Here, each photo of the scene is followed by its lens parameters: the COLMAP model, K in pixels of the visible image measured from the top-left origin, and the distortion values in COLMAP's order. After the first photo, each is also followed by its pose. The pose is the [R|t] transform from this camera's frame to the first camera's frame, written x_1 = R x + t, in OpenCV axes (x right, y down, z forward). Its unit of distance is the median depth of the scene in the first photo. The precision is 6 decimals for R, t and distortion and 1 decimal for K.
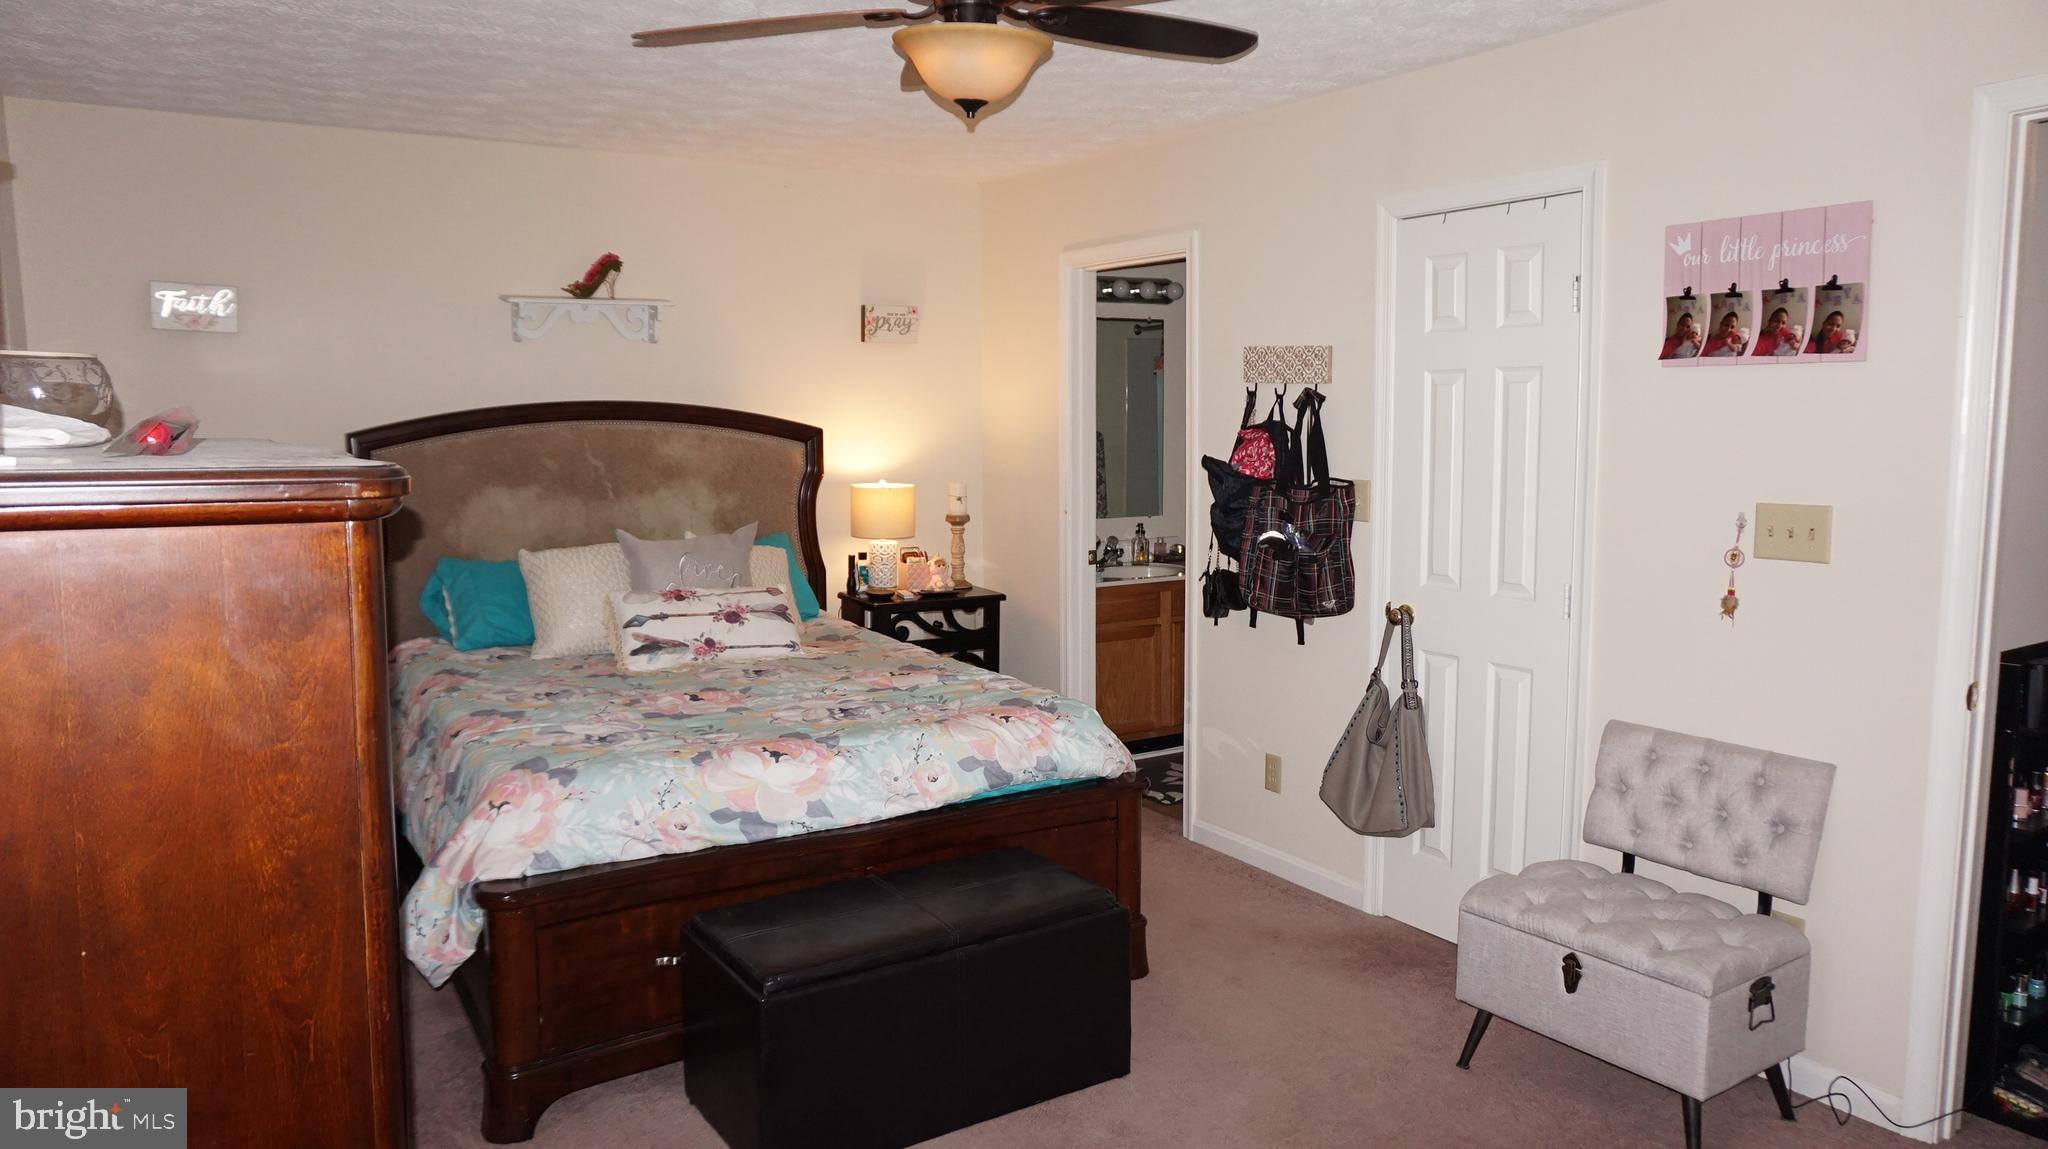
lens RADIAL K [[1376.3, 0, 1034.3], [0, 1376.3, 576.8], [0, 0, 1]] dist [-0.040606, 0.031900]
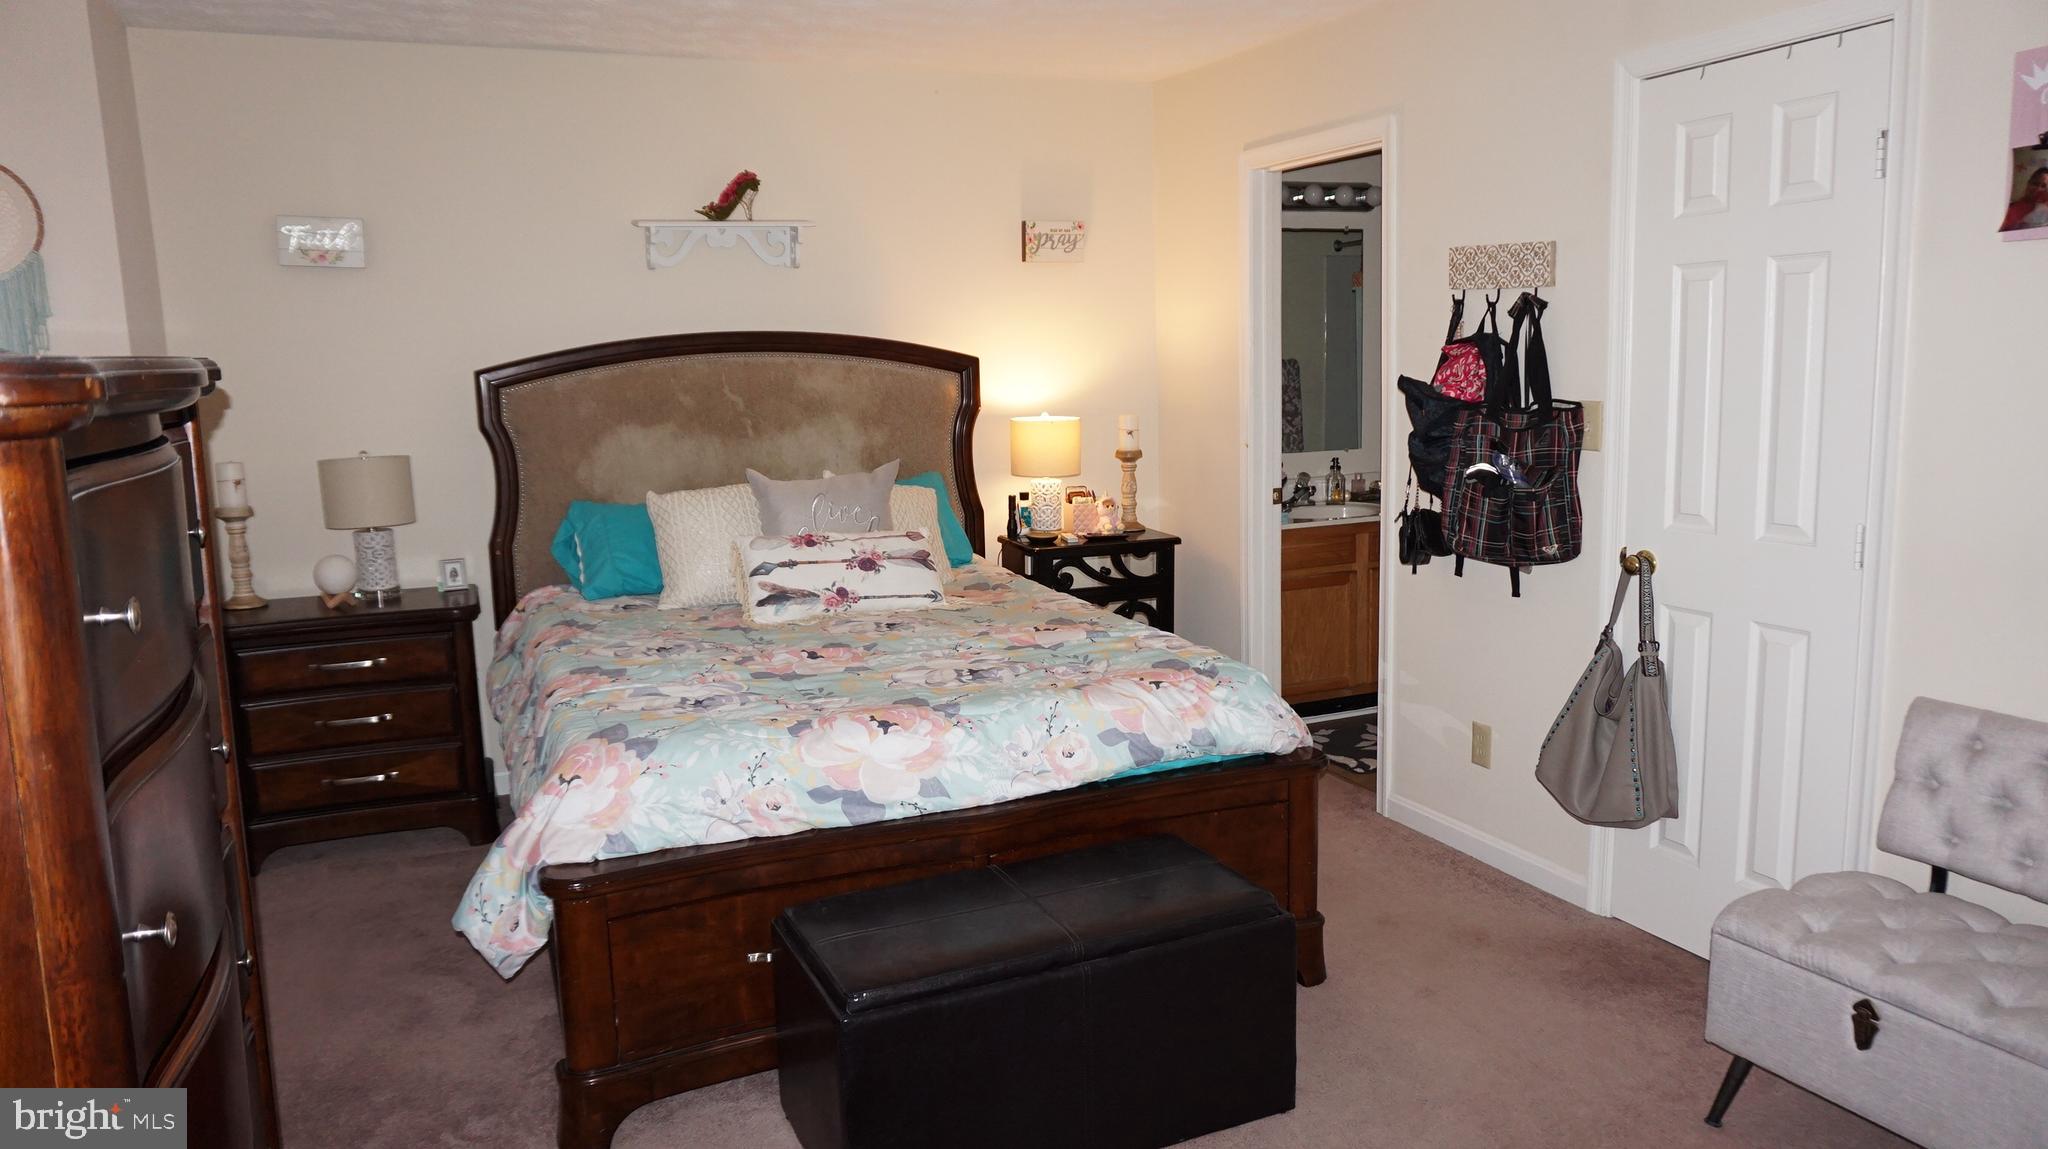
lens RADIAL K [[1376.3, 0, 1040.3], [0, 1376.3, 577.8], [0, 0, 1]] dist [-0.040606, 0.031900]
pose [[0.988993, 0.001886, -0.147951, 0.030692], [0.004521, 0.999067, 0.042959, -0.000307], [0.147894, -0.043155, 0.988061, 0.126972]]
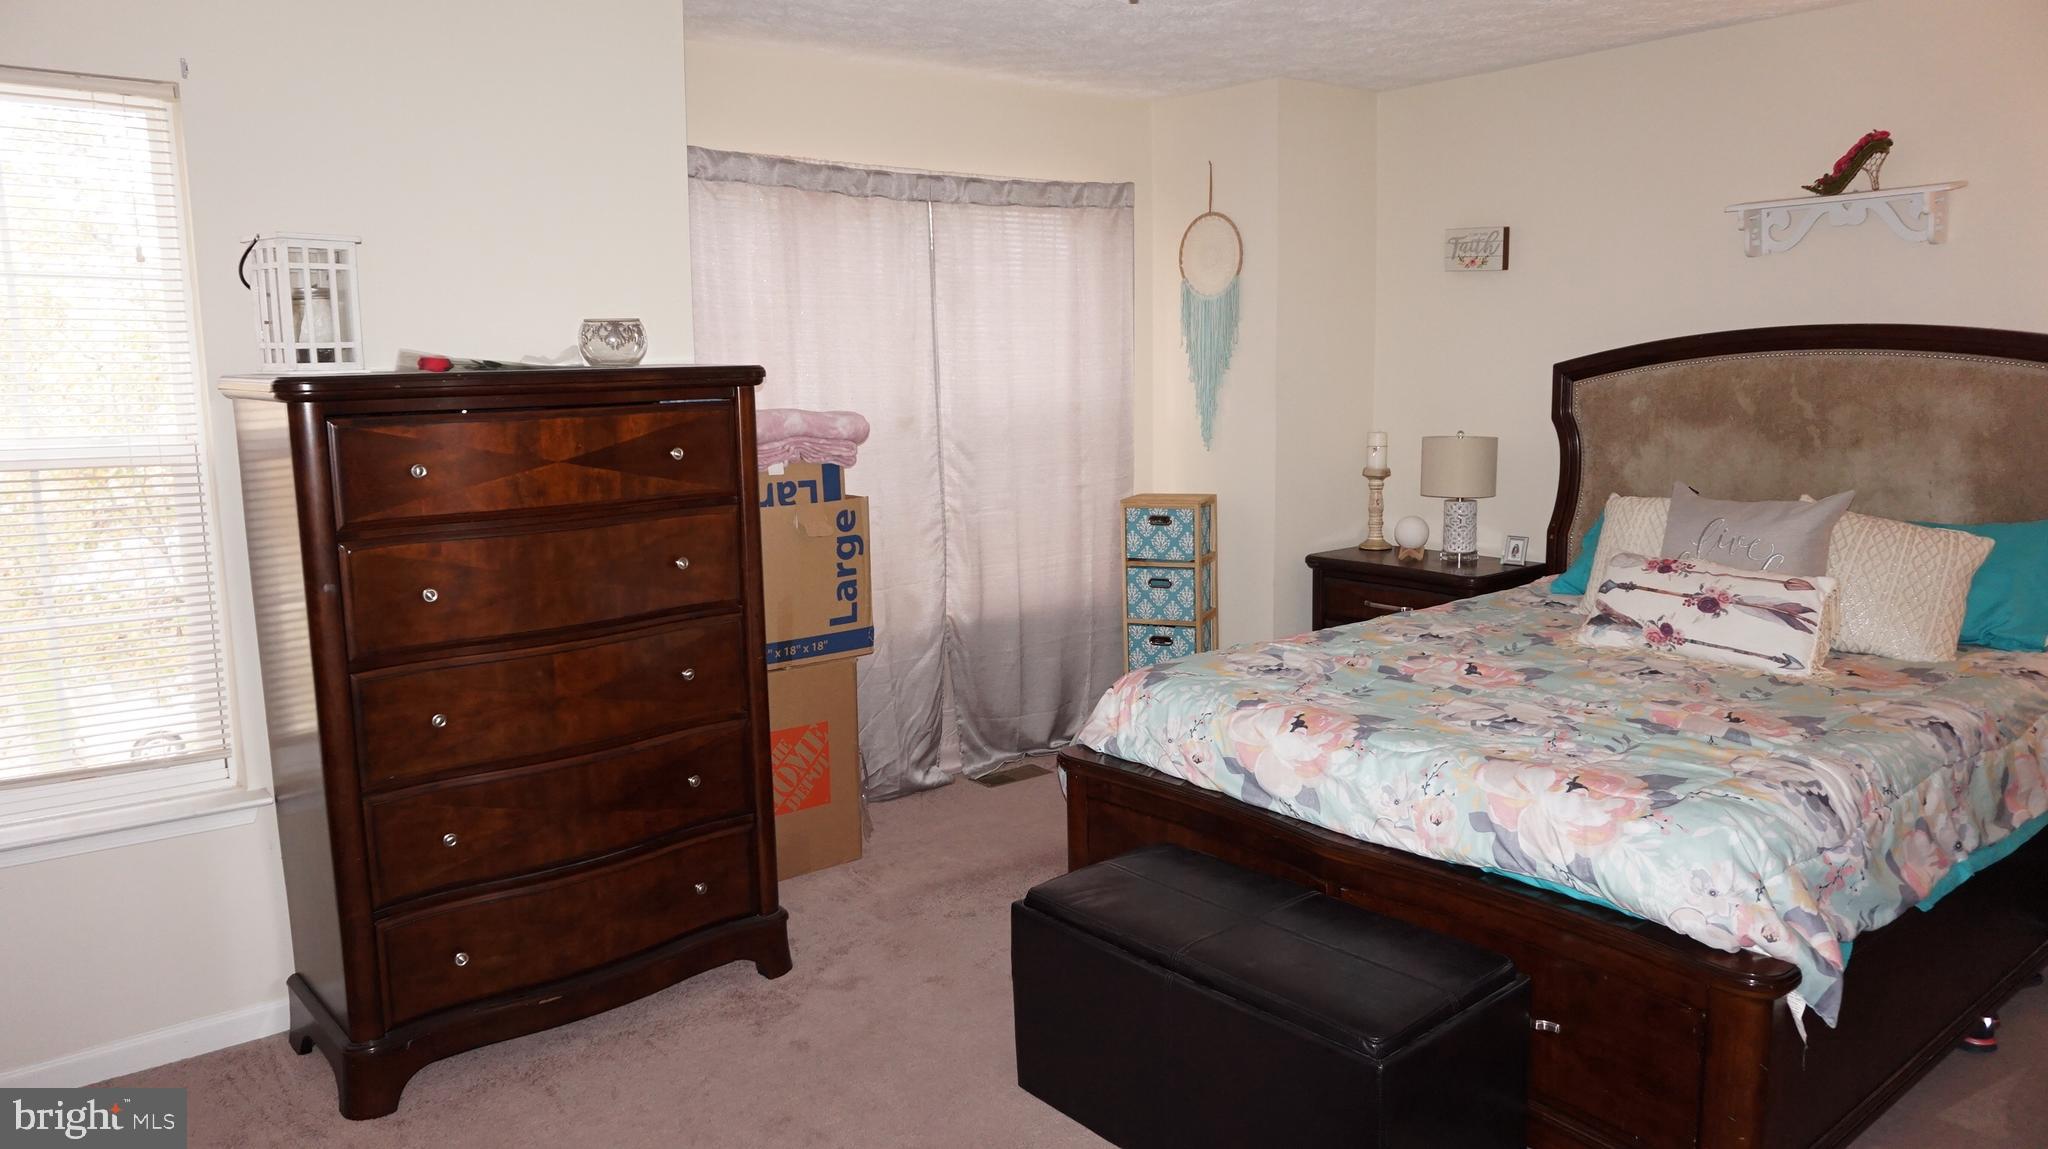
lens RADIAL K [[1376.3, 0, 1020.4], [0, 1376.3, 581.5], [0, 0, 1]] dist [-0.040606, 0.031900]
pose [[0.117193, 0.156990, -0.980622, 0.530609], [-0.103119, 0.984013, 0.145209, -0.060102], [0.987741, 0.084103, 0.131508, 0.557947]]
